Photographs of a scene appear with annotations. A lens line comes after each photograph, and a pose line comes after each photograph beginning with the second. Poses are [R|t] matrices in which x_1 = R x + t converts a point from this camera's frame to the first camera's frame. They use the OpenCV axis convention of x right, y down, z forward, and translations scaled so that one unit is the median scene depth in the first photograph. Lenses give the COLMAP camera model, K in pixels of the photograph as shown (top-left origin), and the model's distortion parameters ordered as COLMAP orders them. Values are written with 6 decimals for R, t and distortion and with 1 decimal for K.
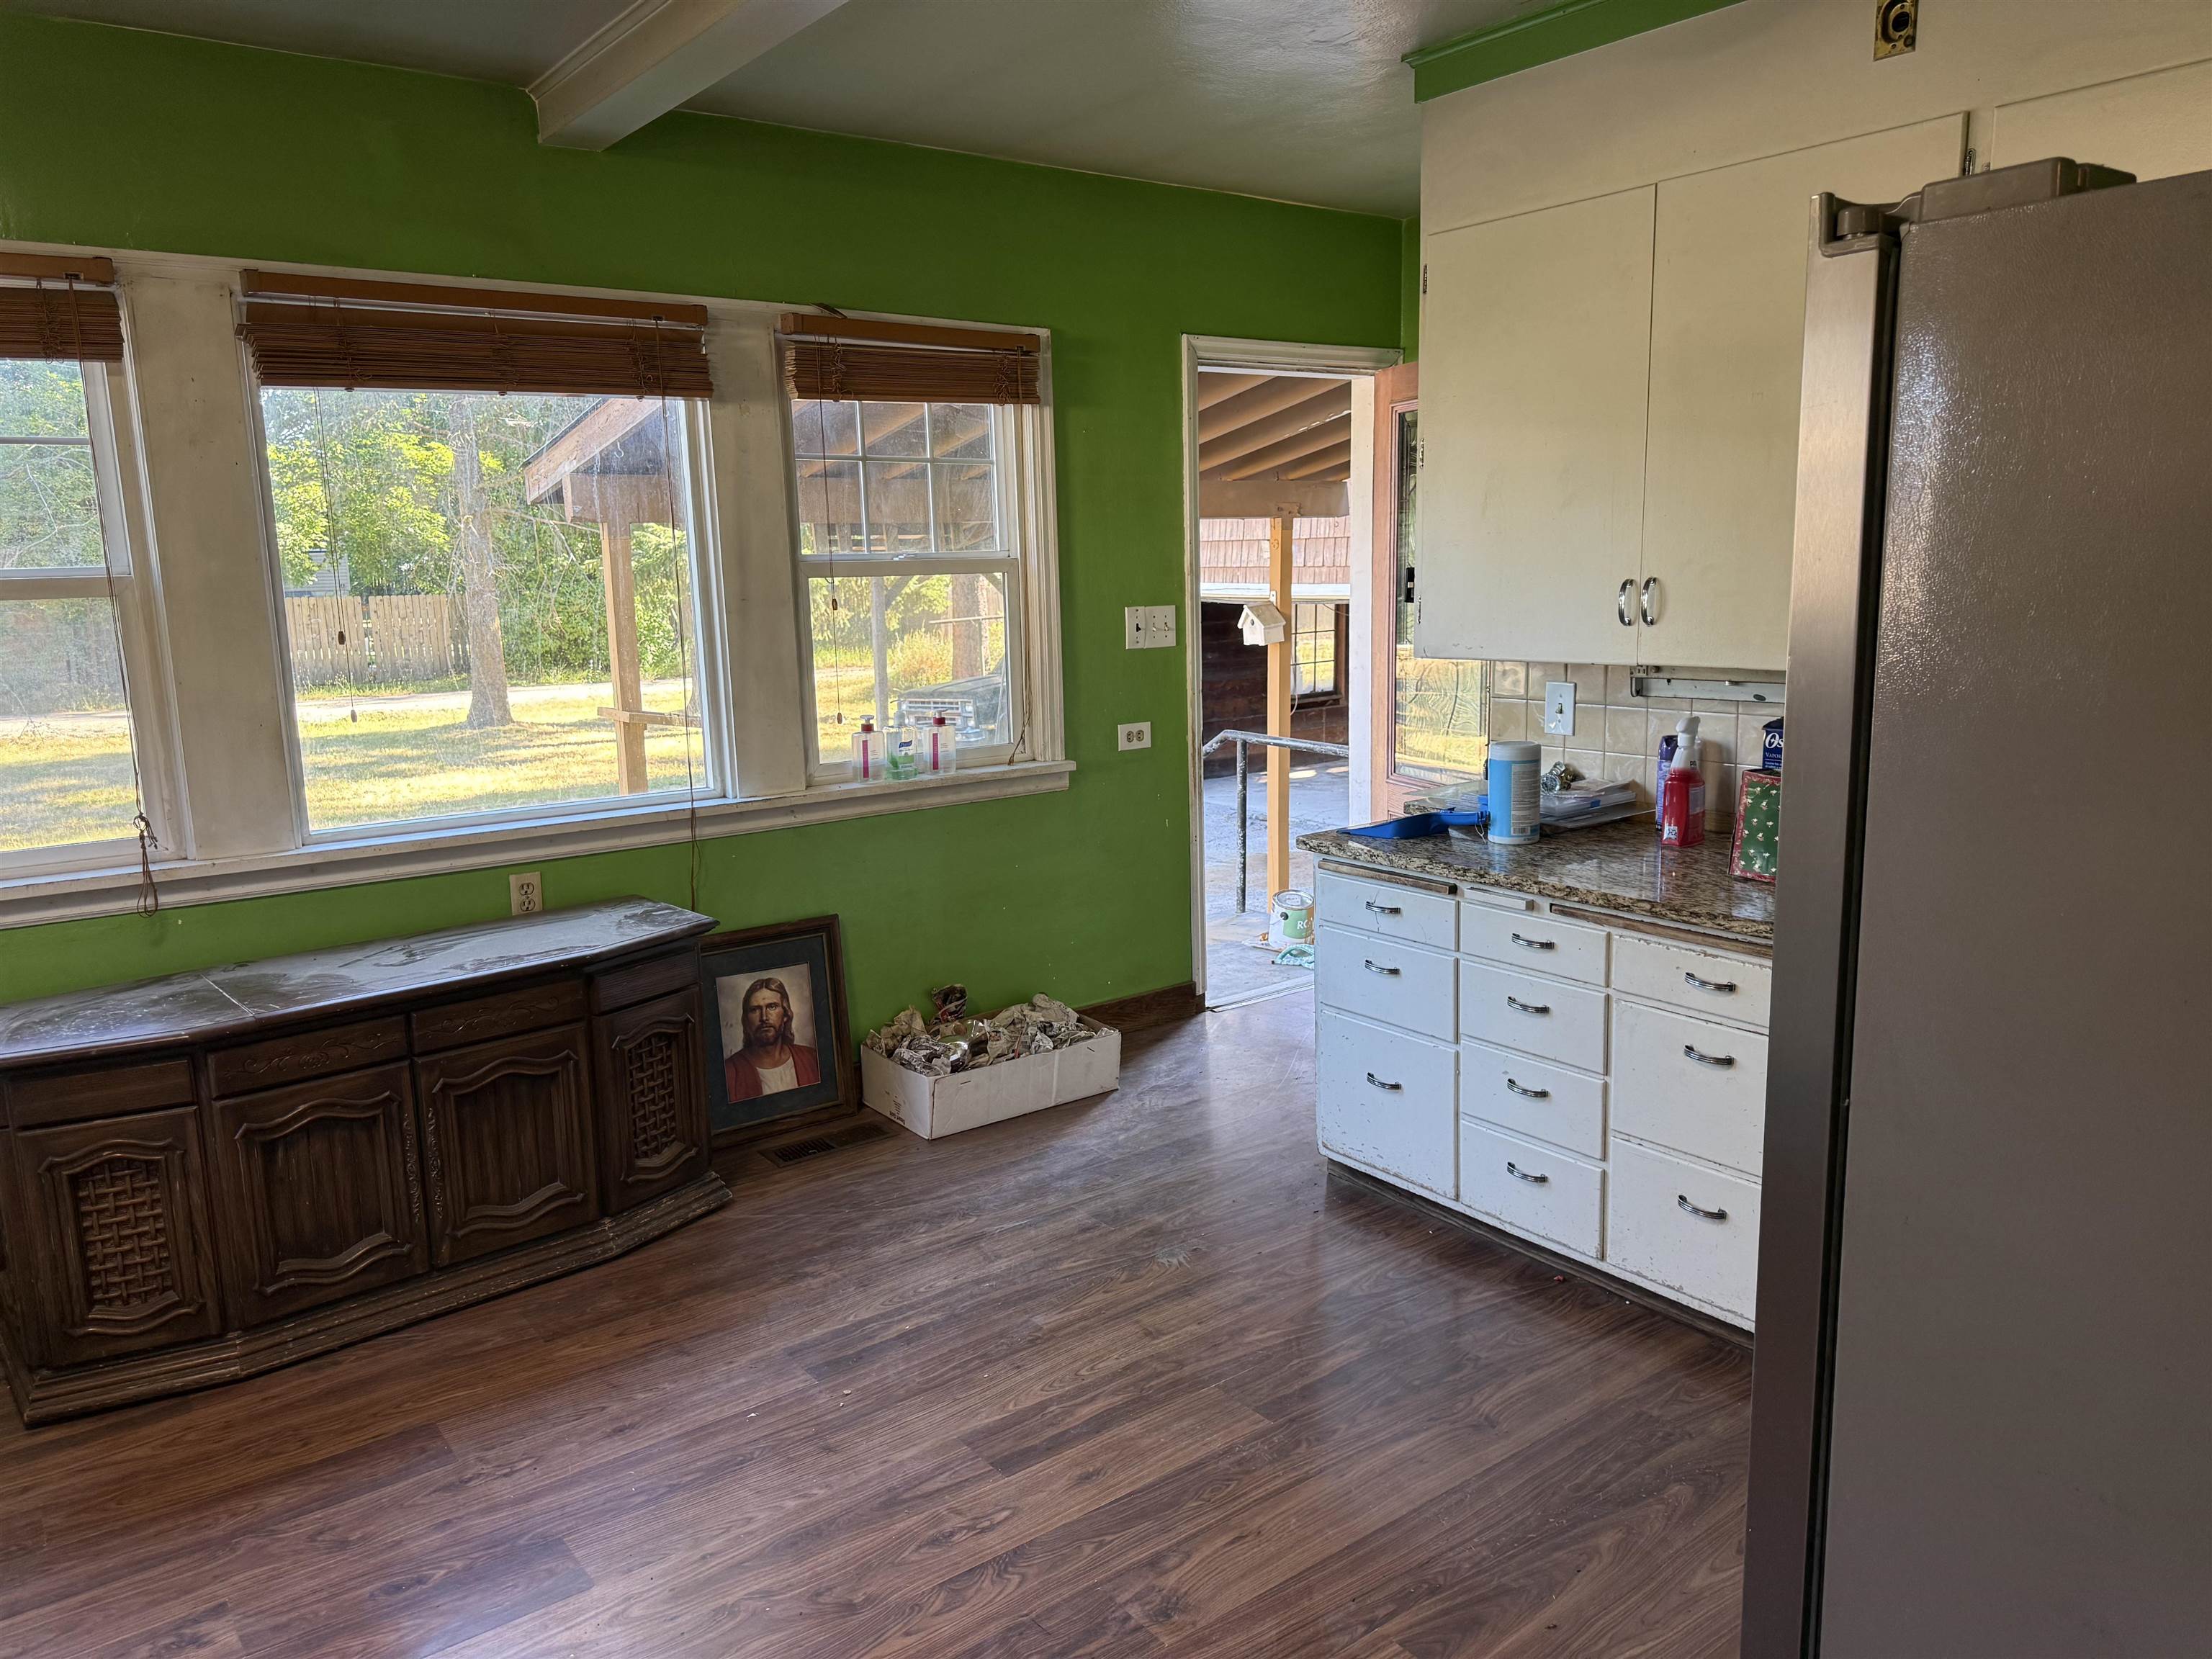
lens RADIAL K [[1563.4, 0, 1106.0], [0, 1563.4, 829.5], [0, 0, 1]] dist [0.078059, -0.074526]
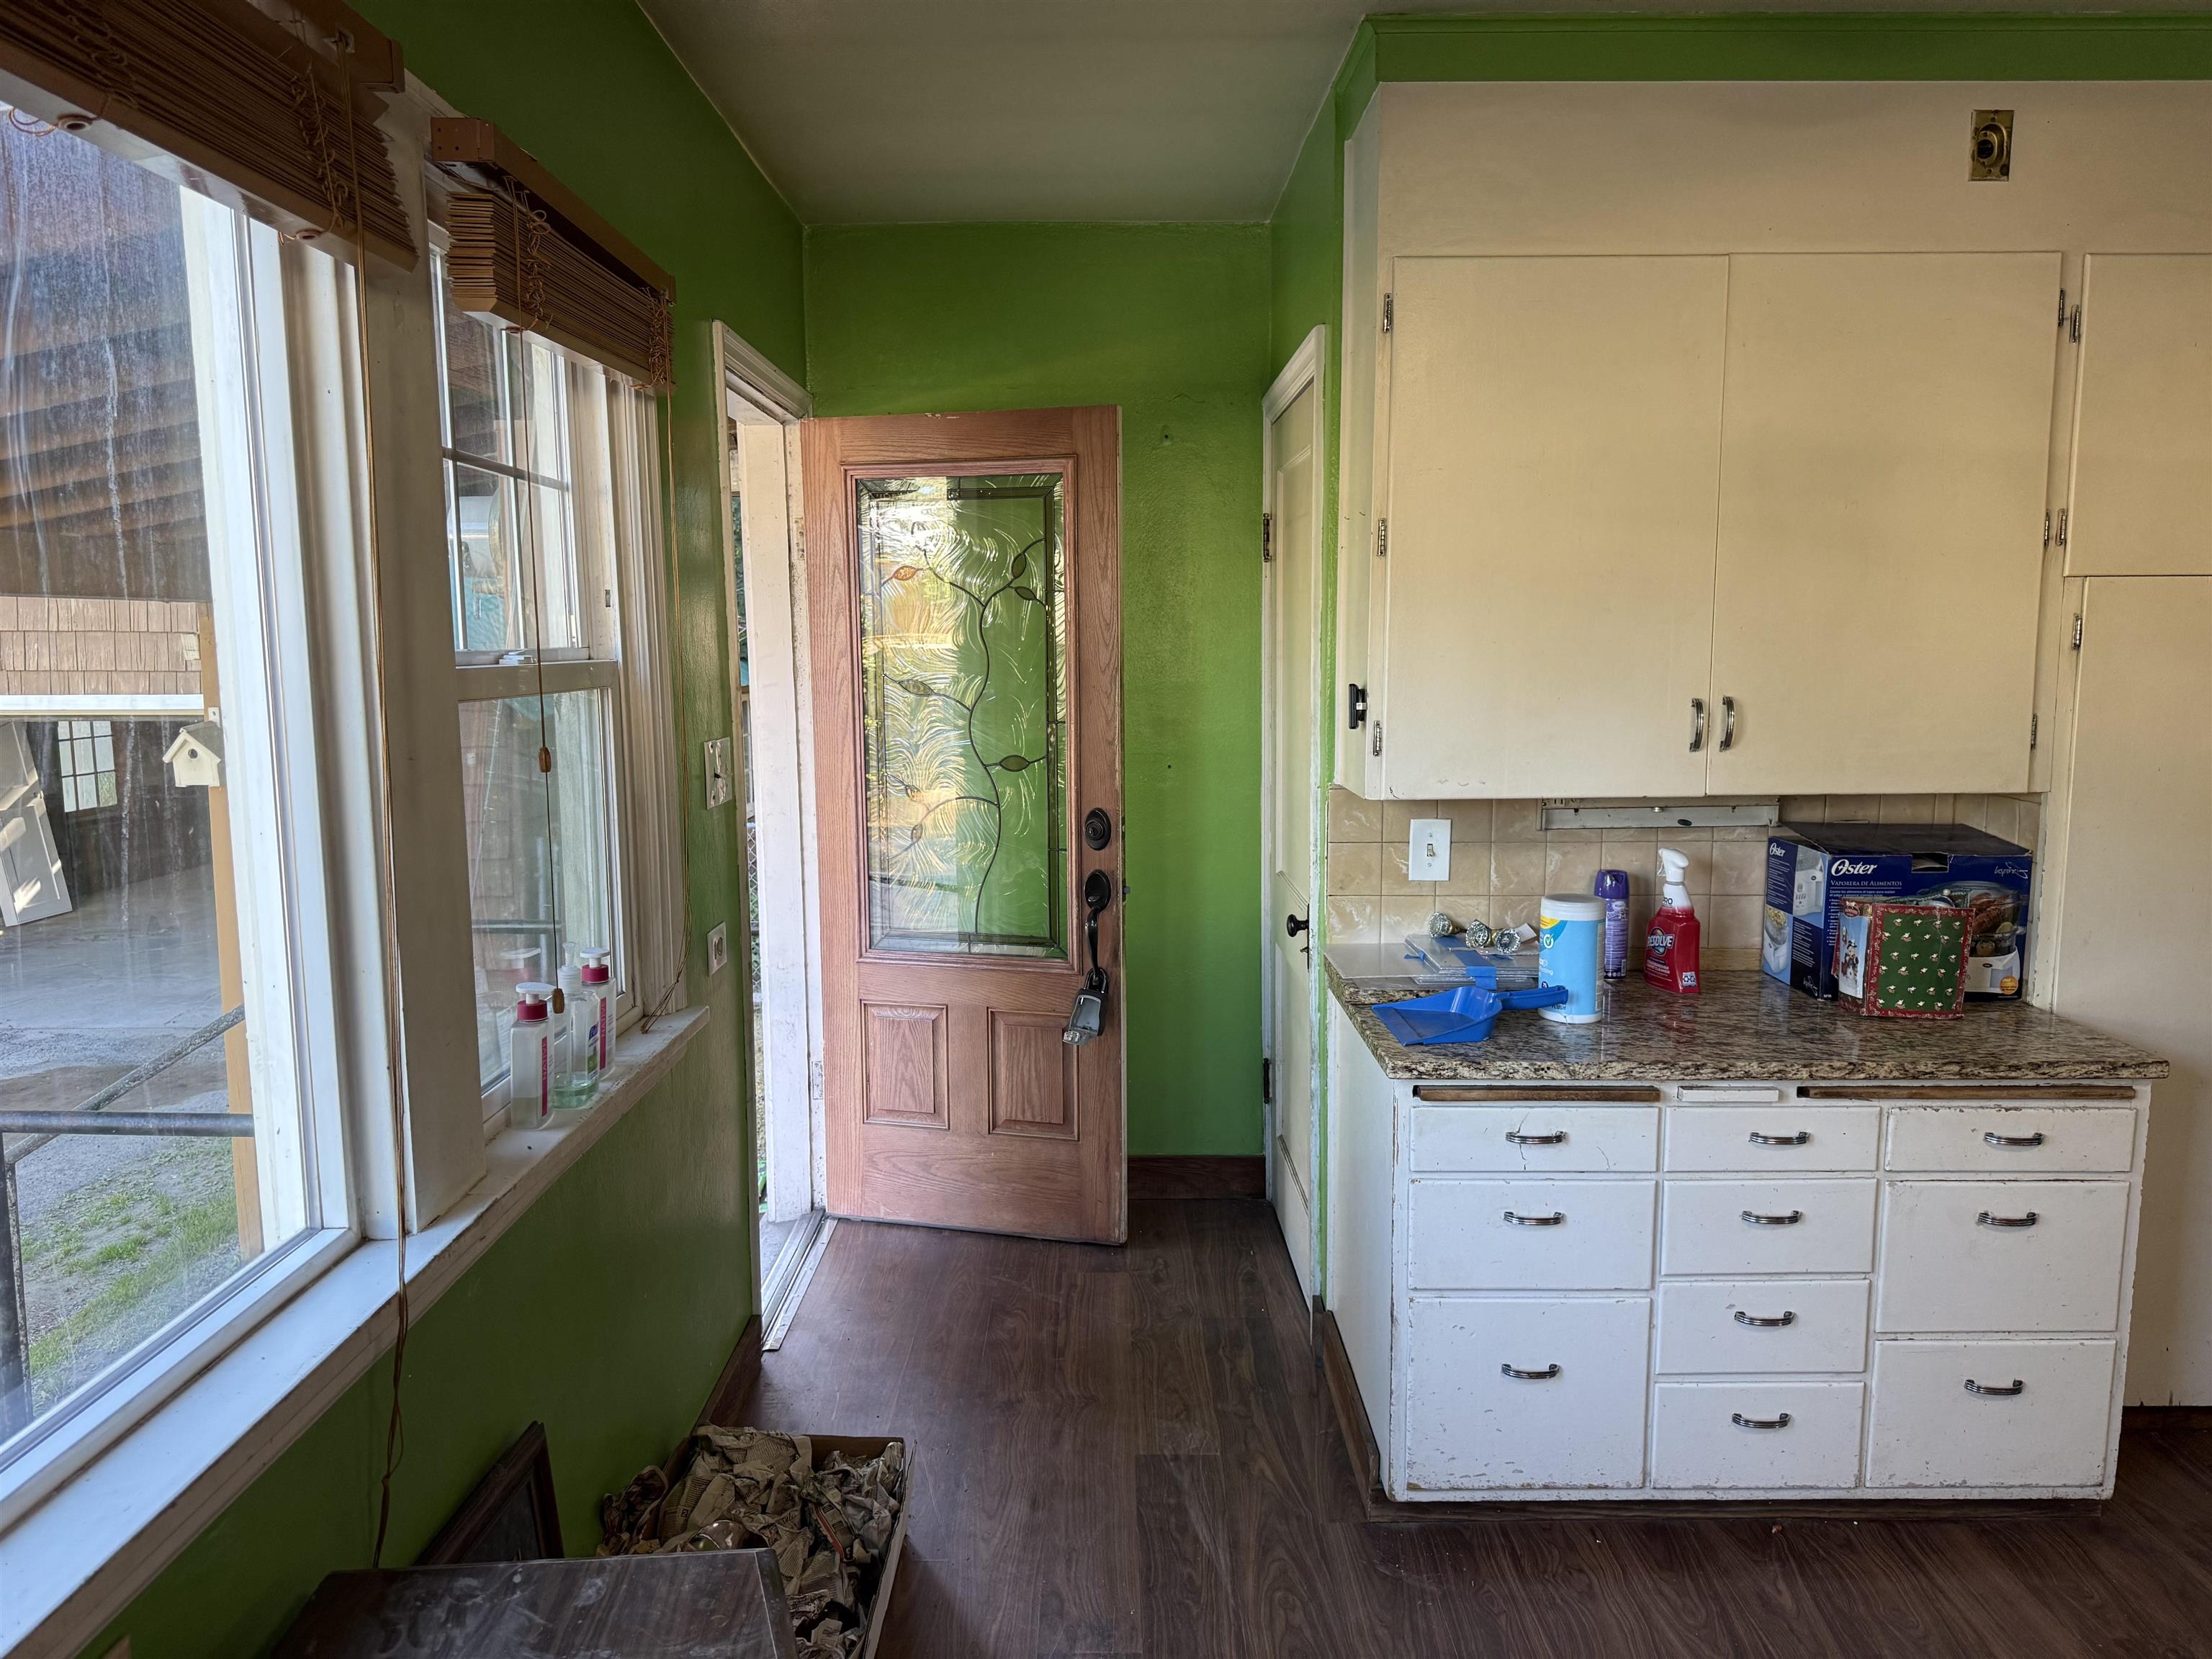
lens RADIAL K [[1615.1, 0, 1110.4], [0, 1615.1, 851.5], [0, 0, 1]] dist [-0.002254, 0.005220]
pose [[0.593986, -0.084803, 0.799993, -0.592584], [0.127021, 0.991841, 0.010829, -0.129299], [-0.794384, 0.095184, 0.599911, 0.758294]]
